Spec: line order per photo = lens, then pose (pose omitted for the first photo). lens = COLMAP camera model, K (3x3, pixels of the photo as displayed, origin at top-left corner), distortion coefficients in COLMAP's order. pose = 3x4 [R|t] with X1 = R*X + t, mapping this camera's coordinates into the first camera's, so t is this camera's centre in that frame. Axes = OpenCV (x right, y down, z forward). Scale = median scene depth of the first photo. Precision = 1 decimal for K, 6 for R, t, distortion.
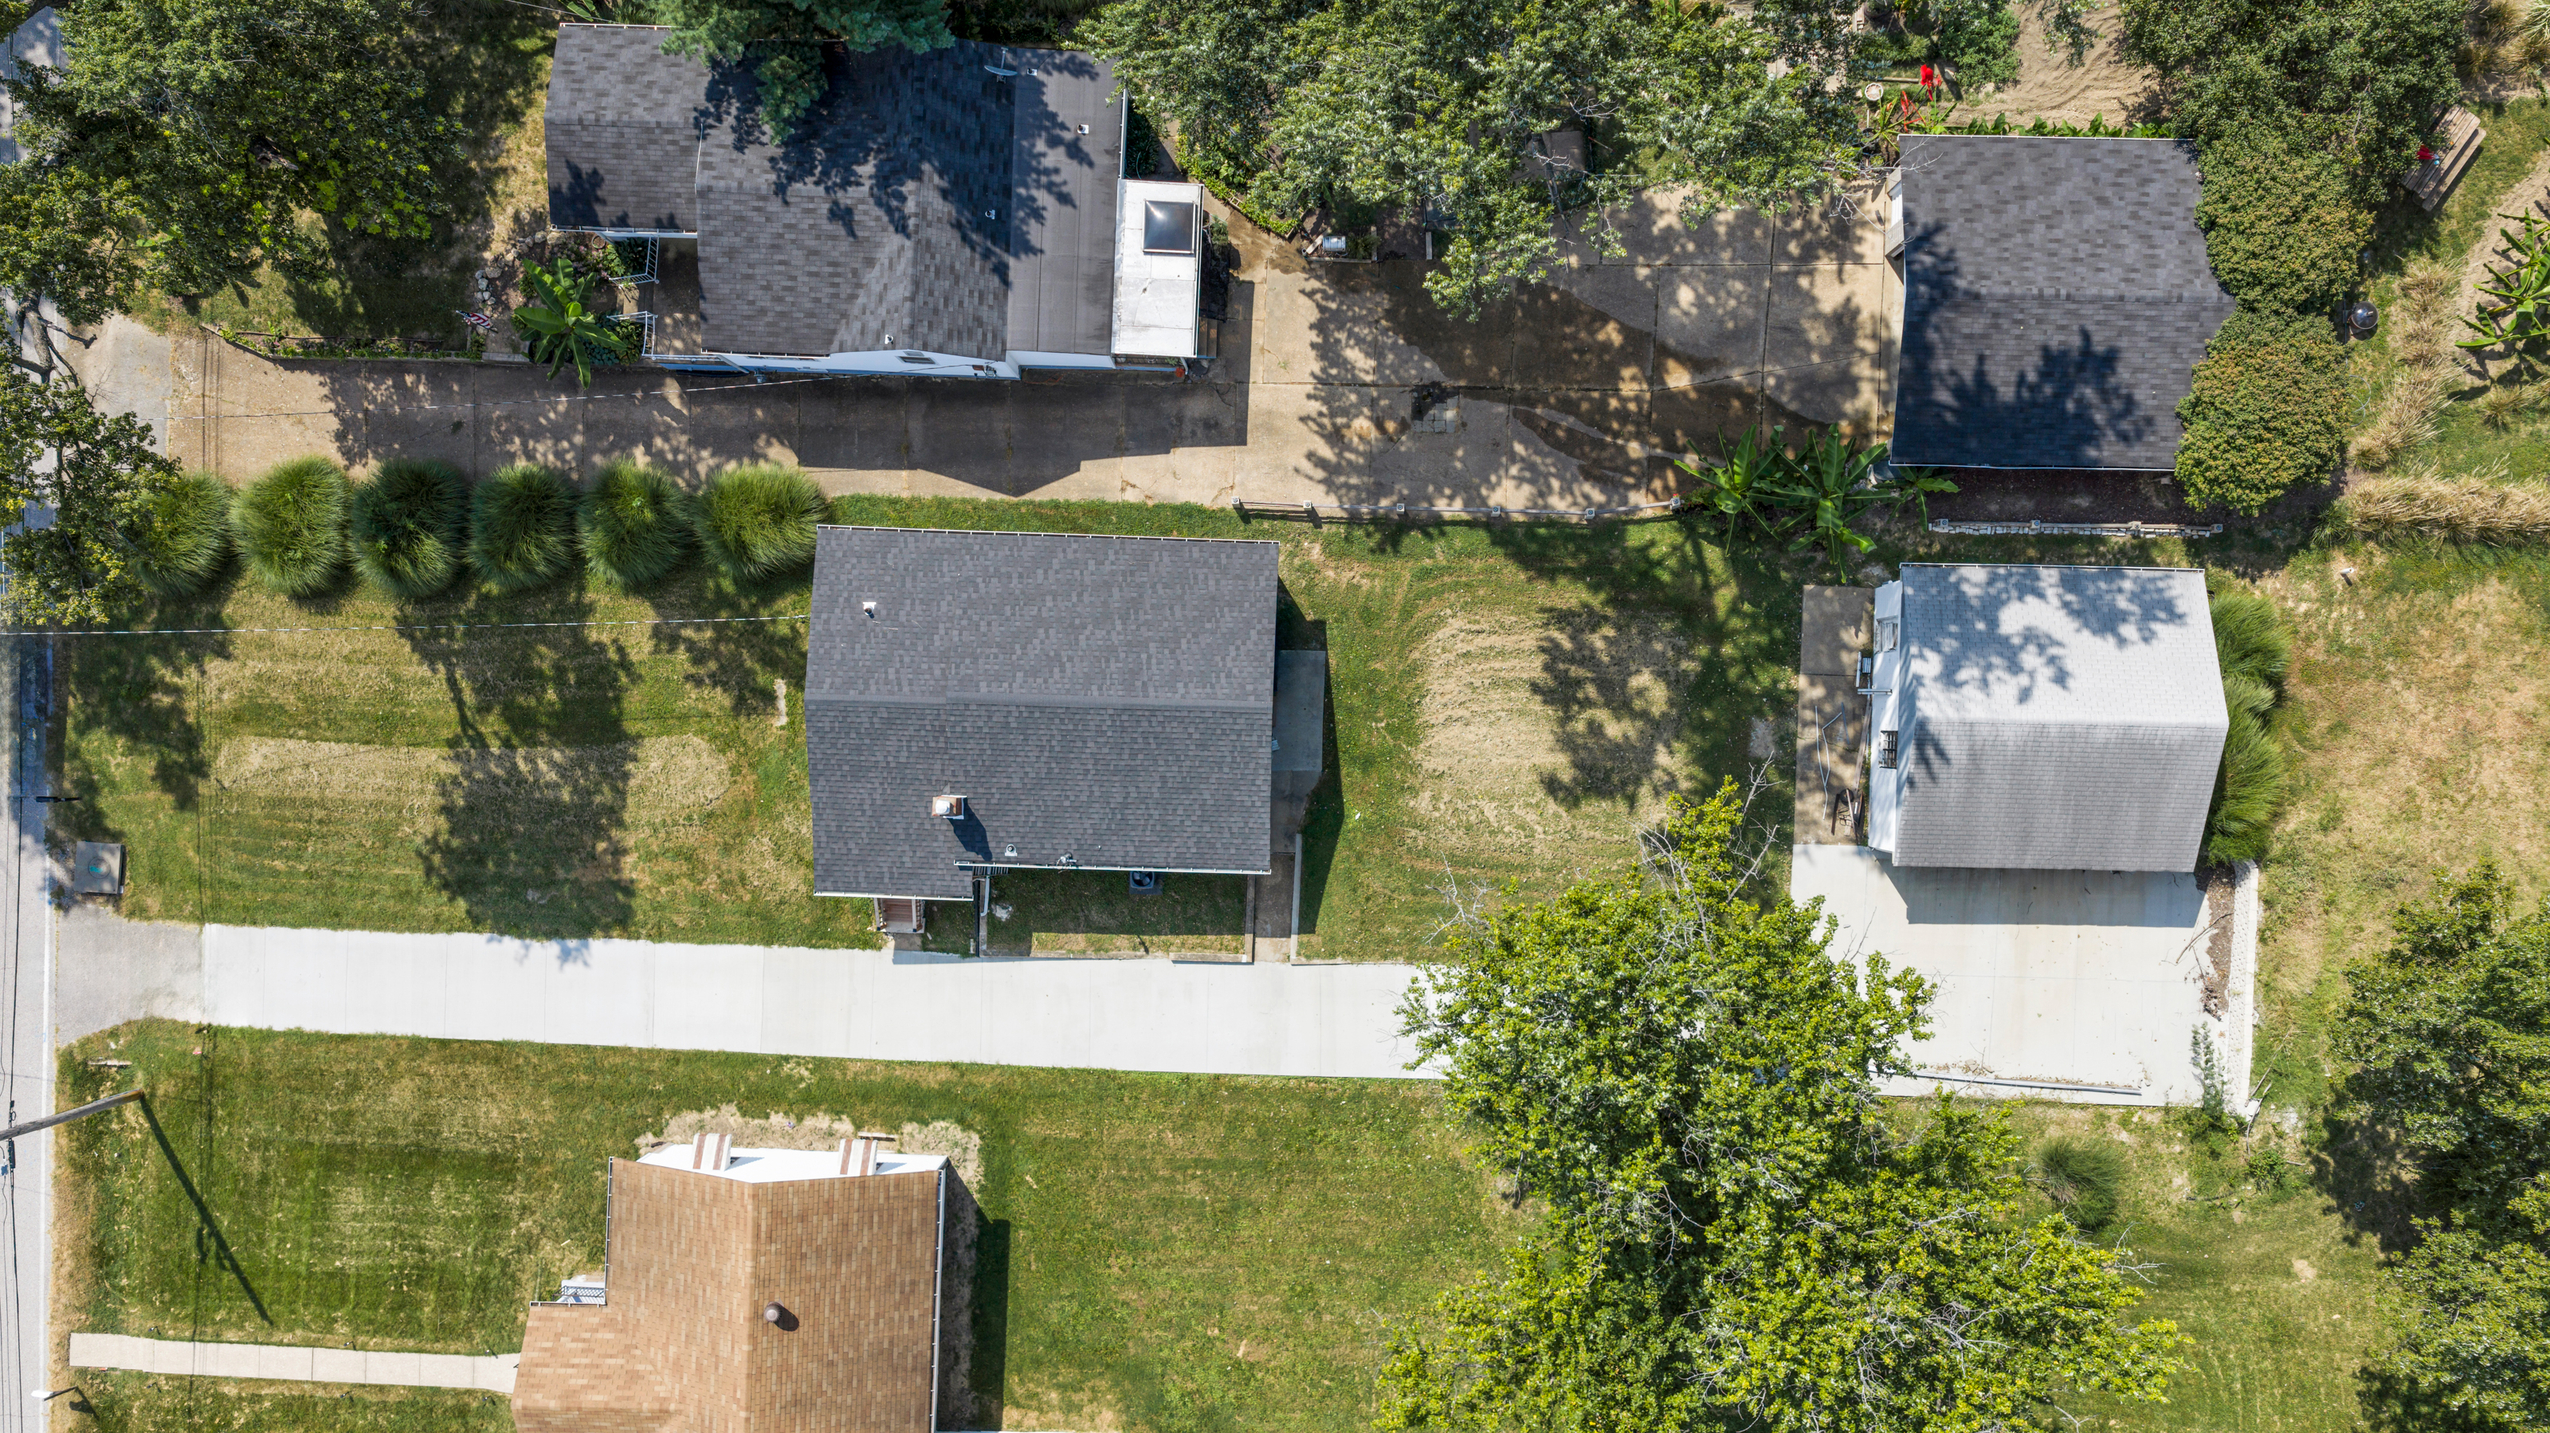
lens RADIAL K [[2187.1, 0, 1275.0], [0, 2187.1, 716.5], [0, 0, 1]] dist [-0.060514, -0.016136]
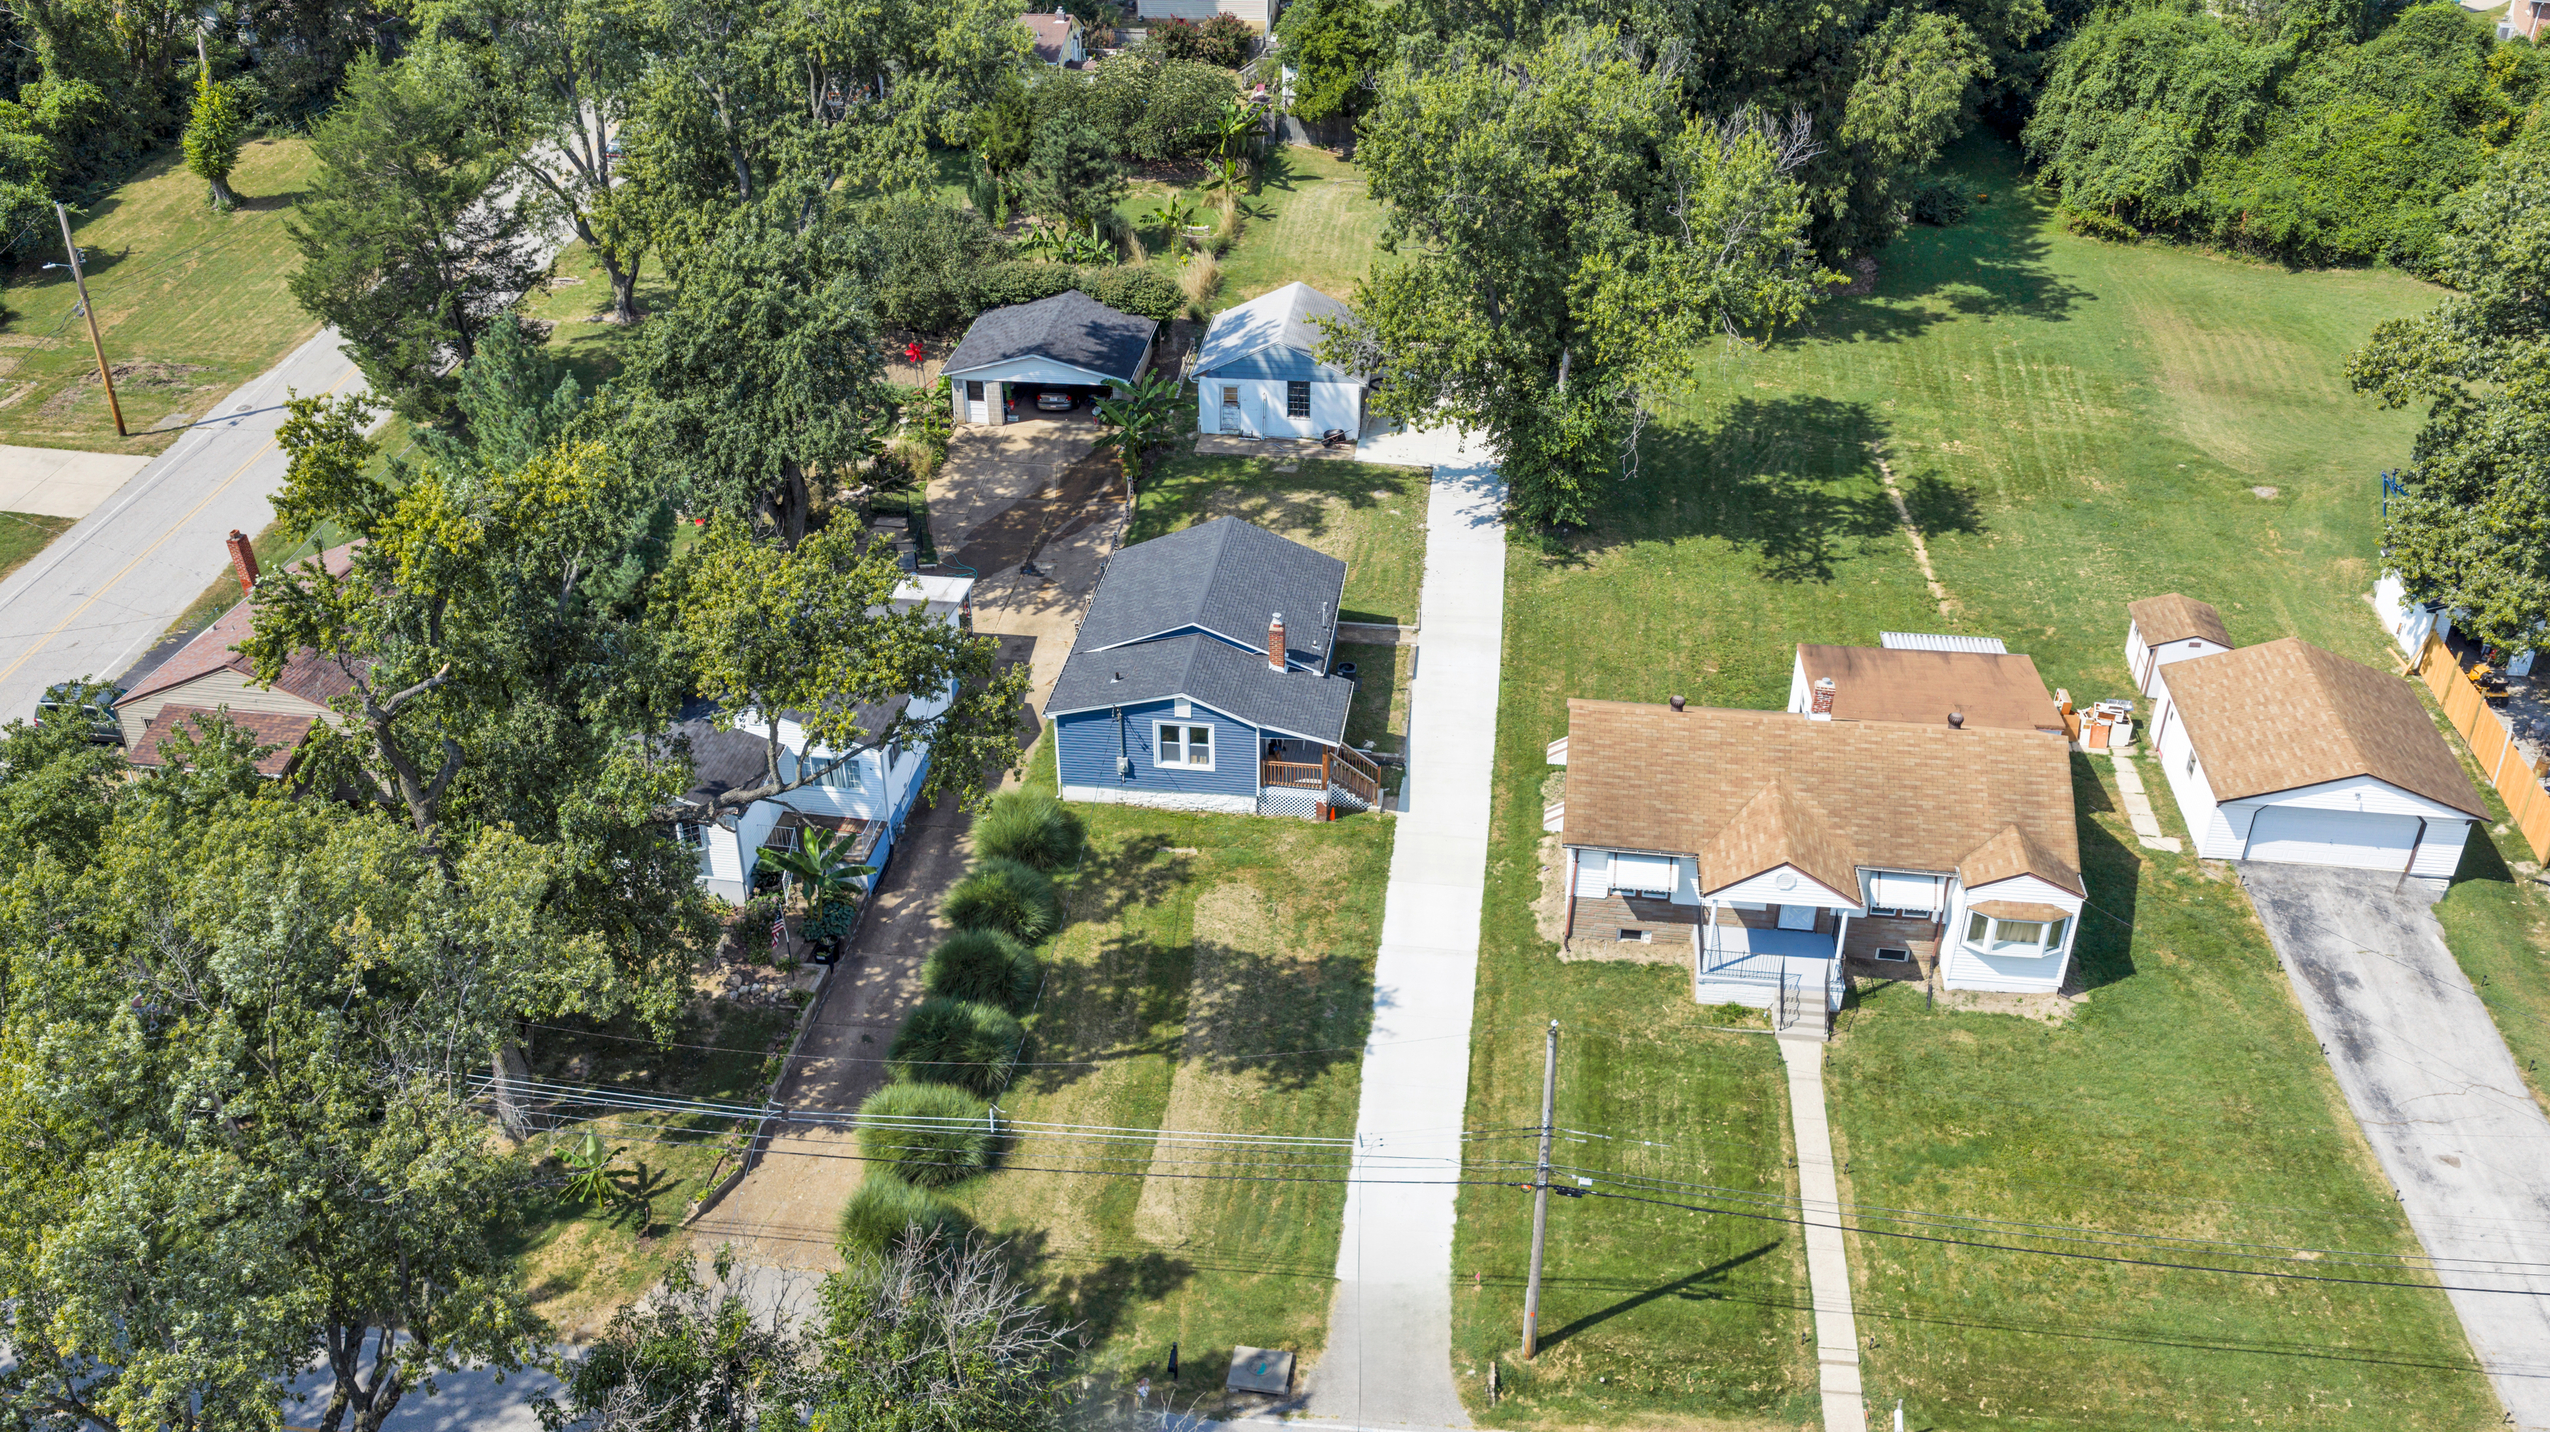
lens RADIAL K [[2187.1, 0, 1275.0], [0, 2187.1, 716.0], [0, 0, 1]] dist [-0.060514, -0.016136]
pose [[0.100111, -0.485618, 0.868420, -1.245767], [0.994973, 0.050948, -0.086210, 0.147002], [-0.002379, 0.872685, 0.488277, 0.383957]]
